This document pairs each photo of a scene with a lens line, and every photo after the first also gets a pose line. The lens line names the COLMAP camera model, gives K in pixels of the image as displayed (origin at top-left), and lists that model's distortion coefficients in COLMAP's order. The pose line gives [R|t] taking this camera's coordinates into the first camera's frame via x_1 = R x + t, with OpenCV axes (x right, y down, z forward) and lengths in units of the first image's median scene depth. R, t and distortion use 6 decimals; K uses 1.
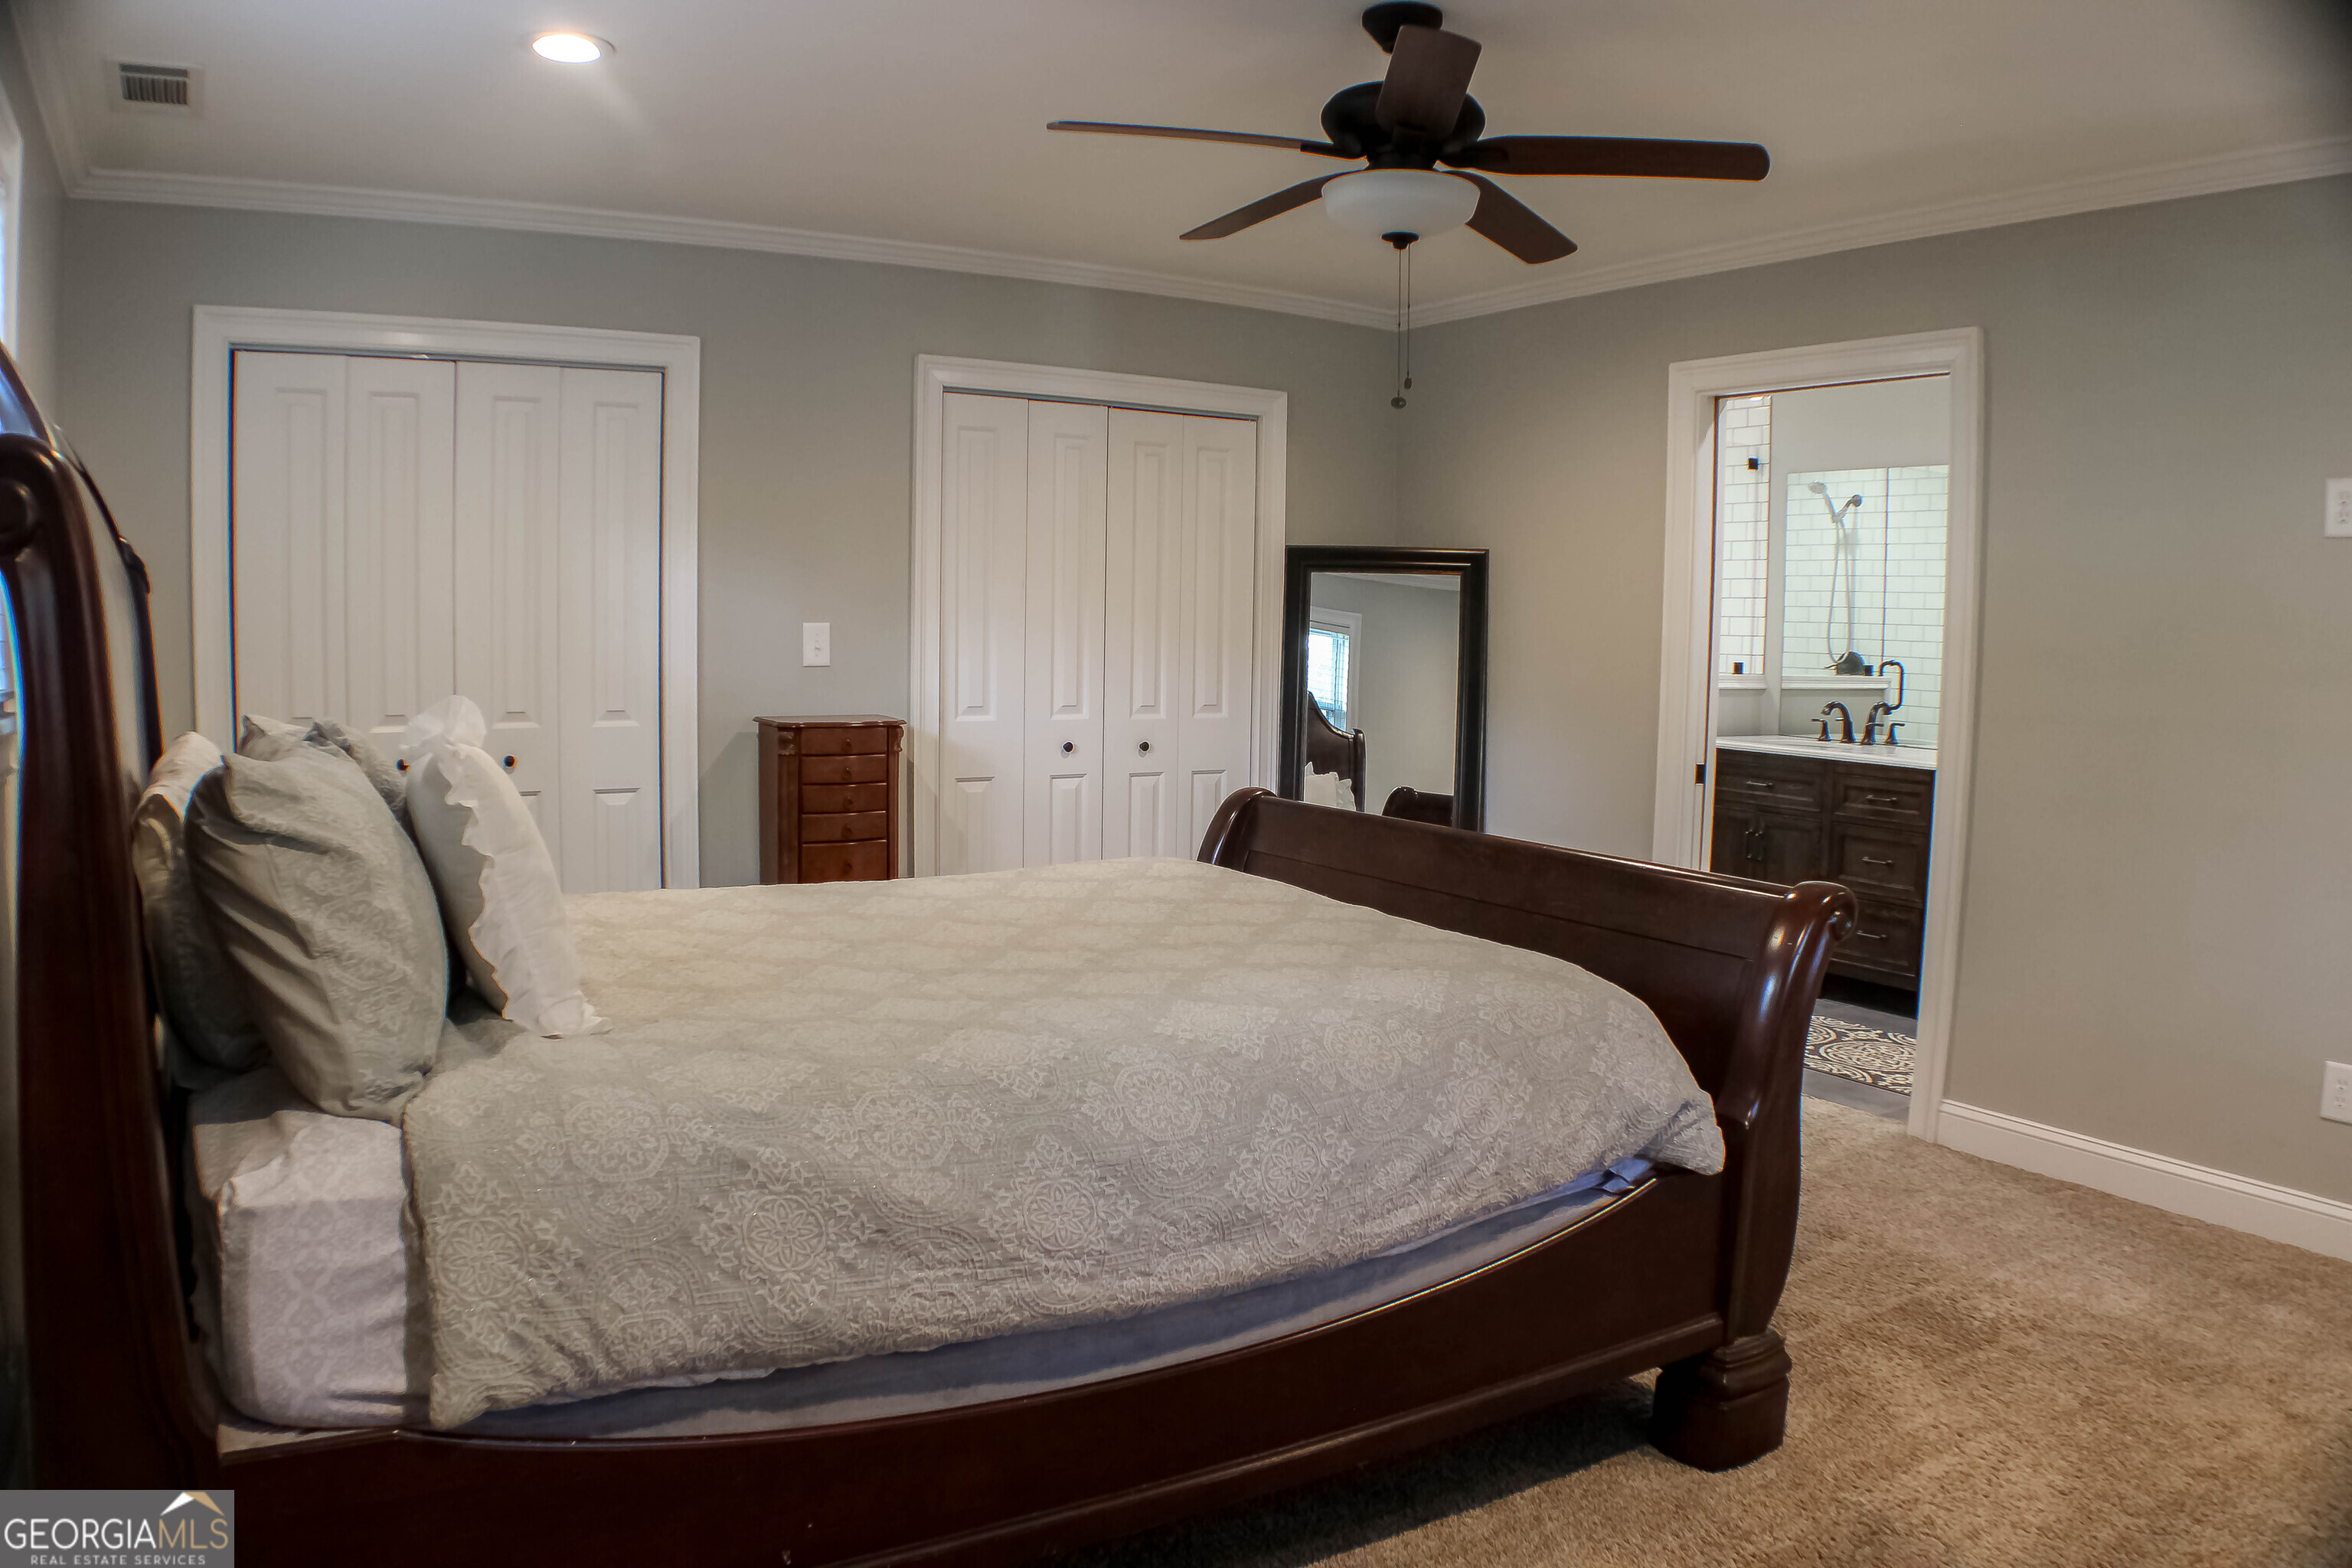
lens RADIAL K [[1770.9, 0, 1153.4], [0, 1770.9, 785.9], [0, 0, 1]] dist [-0.204730, -0.001698]
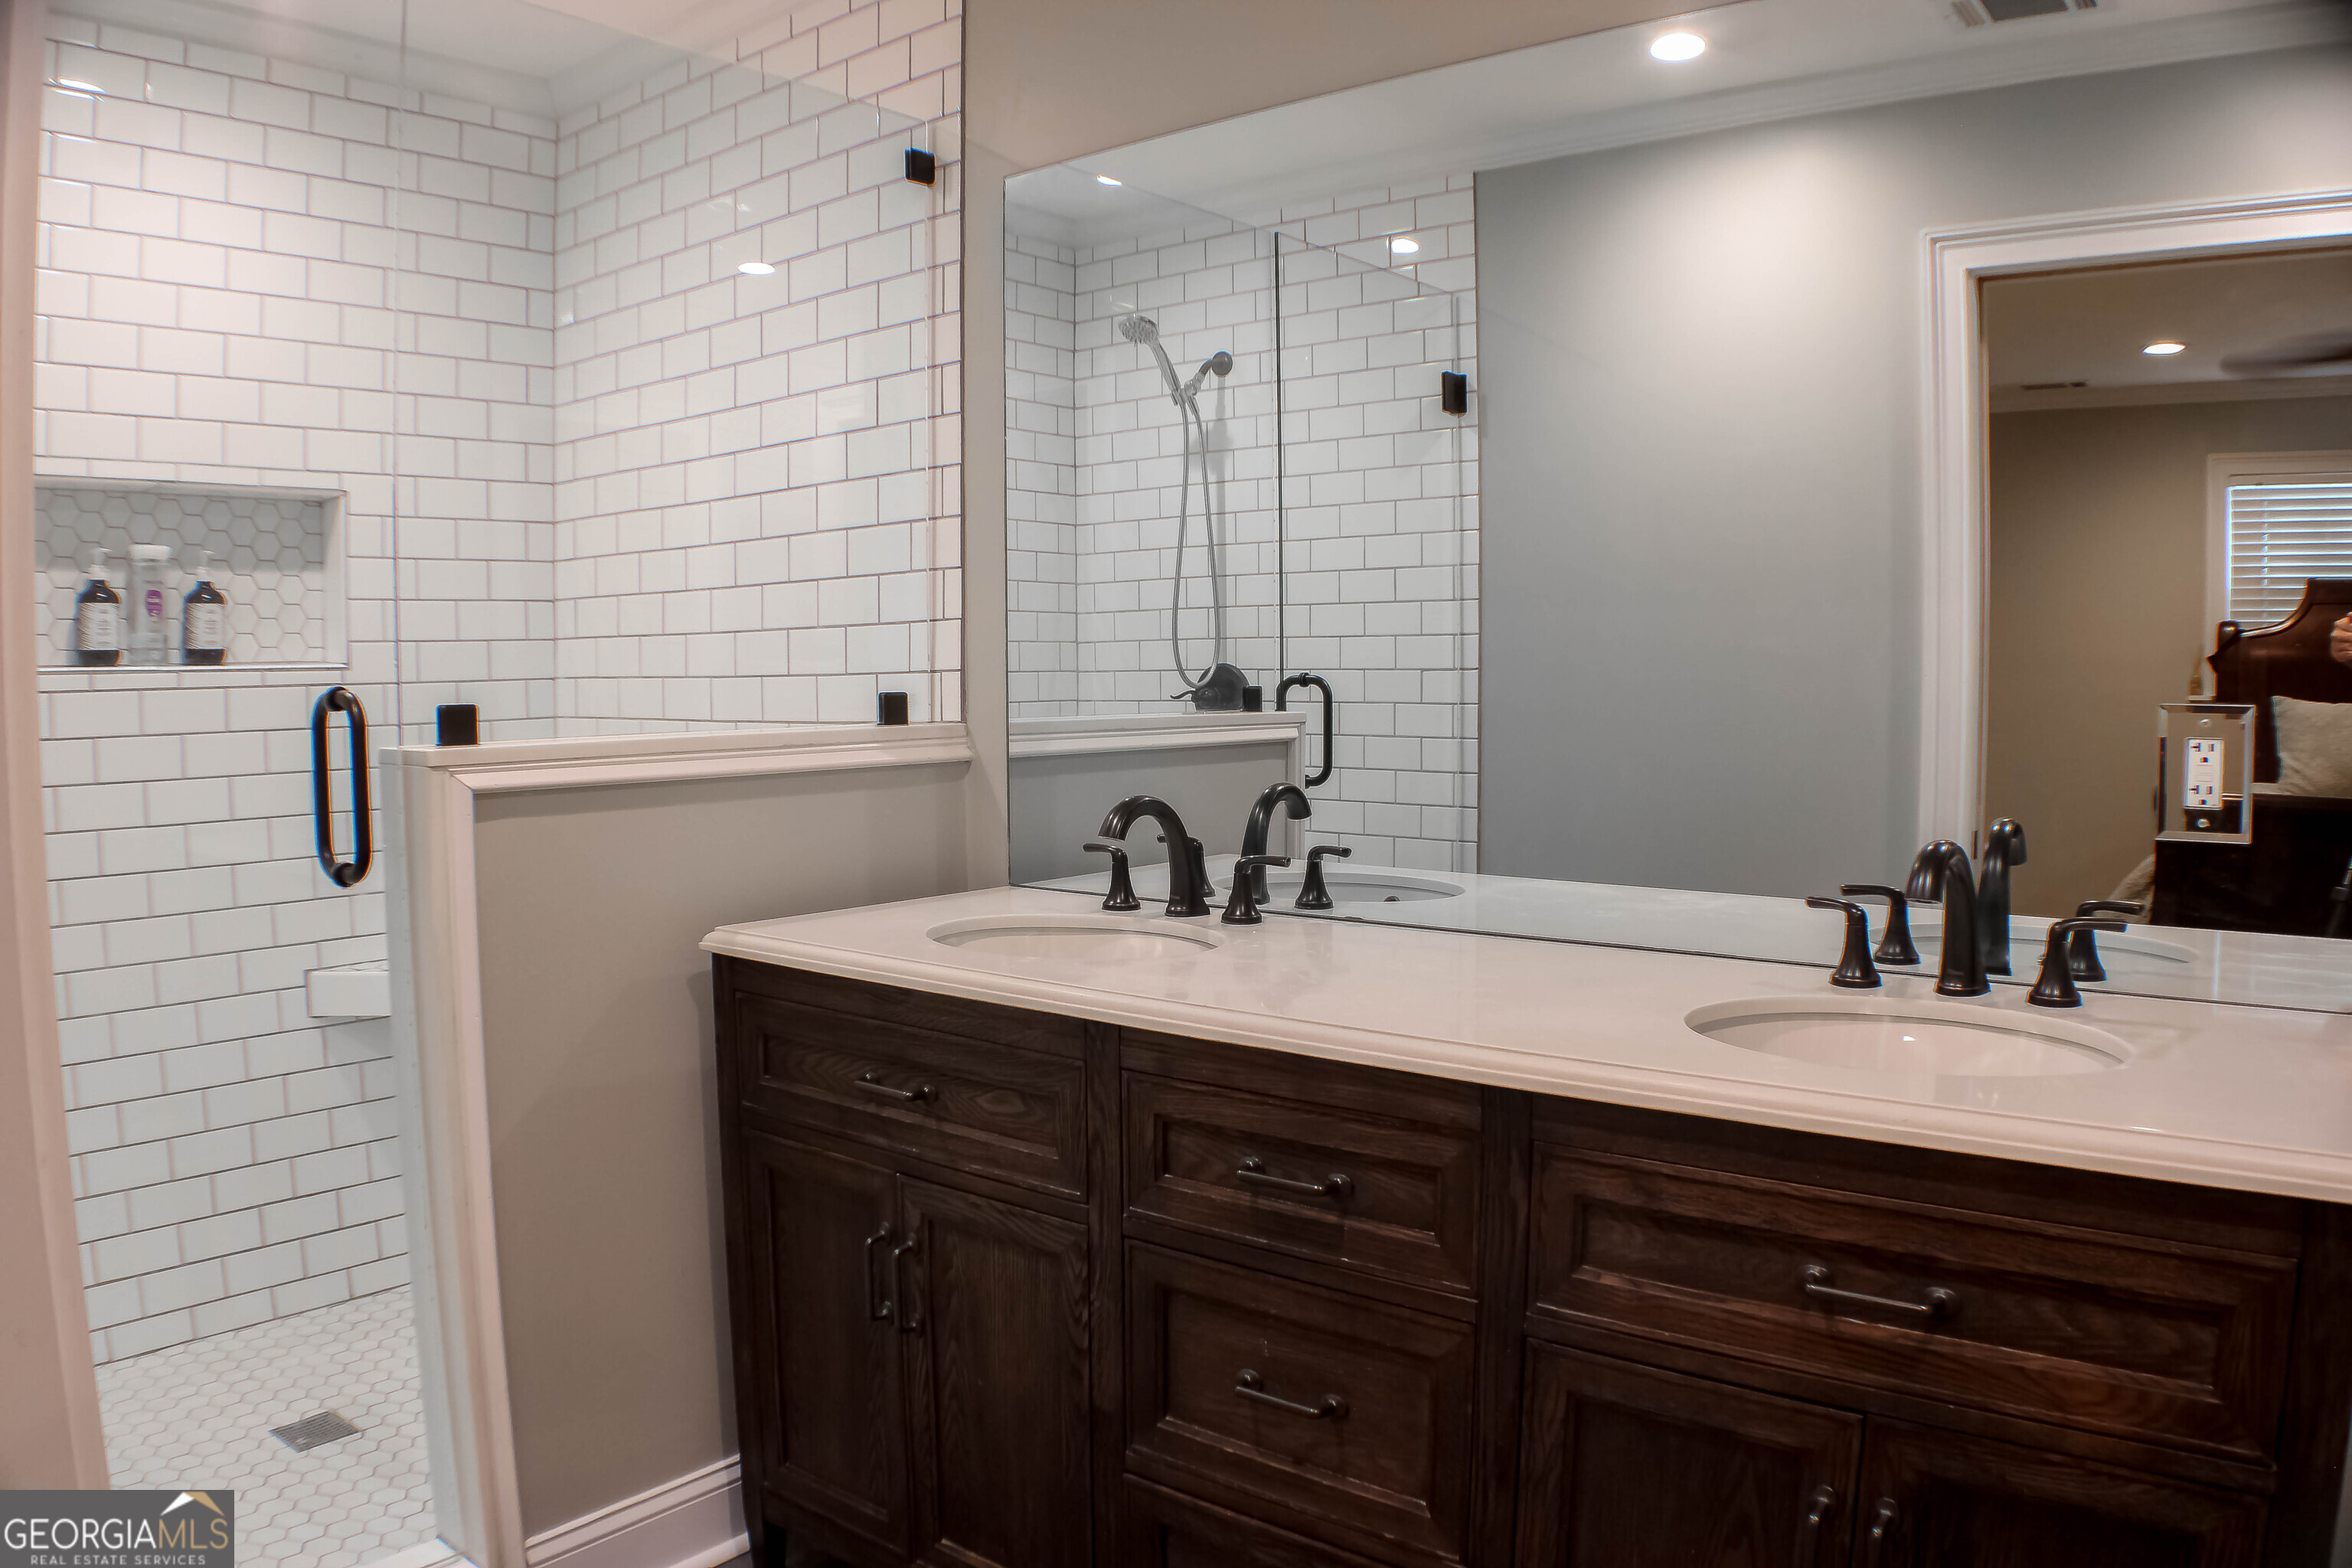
lens RADIAL K [[1714.8, 0, 1169.9], [0, 1714.8, 819.2], [0, 0, 1]] dist [-0.241205, 0.125310]
pose [[0.944983, -0.052414, 0.322892, 0.231272], [0.054452, 0.998513, 0.002722, -0.035472], [-0.322555, 0.015010, 0.946432, 0.534533]]
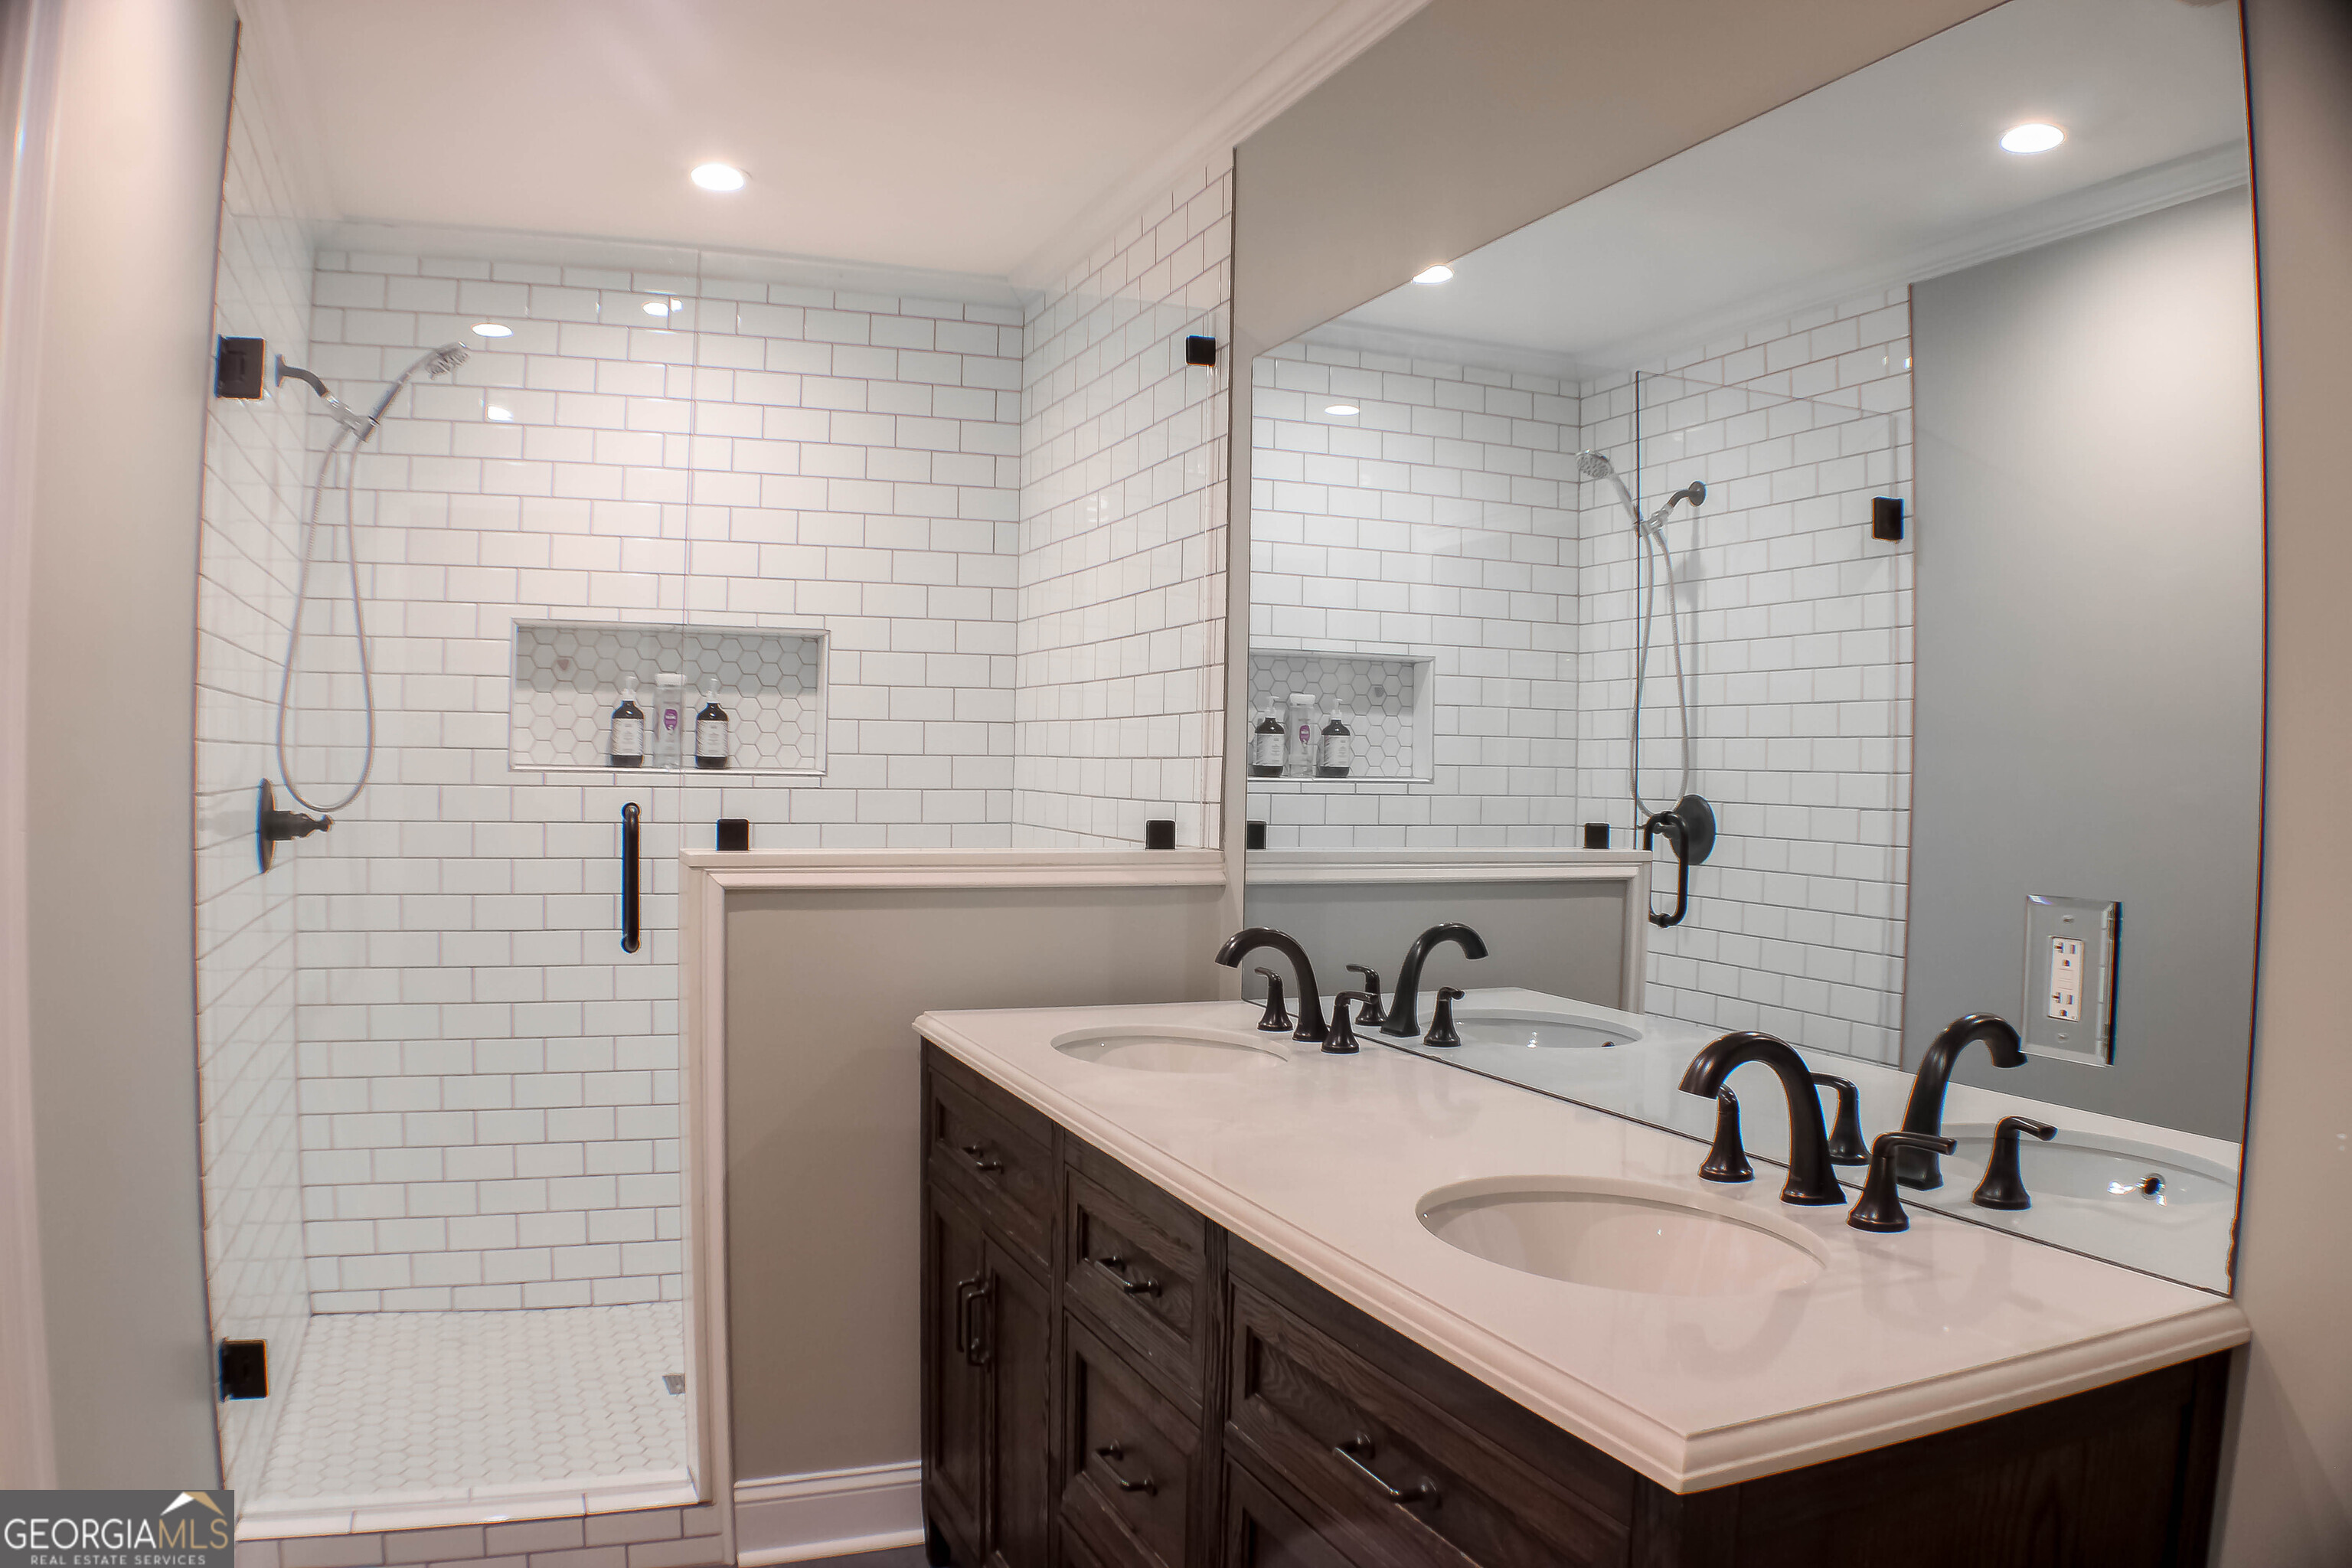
lens RADIAL K [[1715.7, 0, 1183.4], [0, 1715.7, 799.7], [0, 0, 1]] dist [-0.211509, 0.080808]
pose [[0.987092, 0.003108, -0.160123, 0.344344], [-0.015513, 0.996966, -0.076278, -0.037882], [0.159400, 0.077778, 0.984145, 0.497582]]
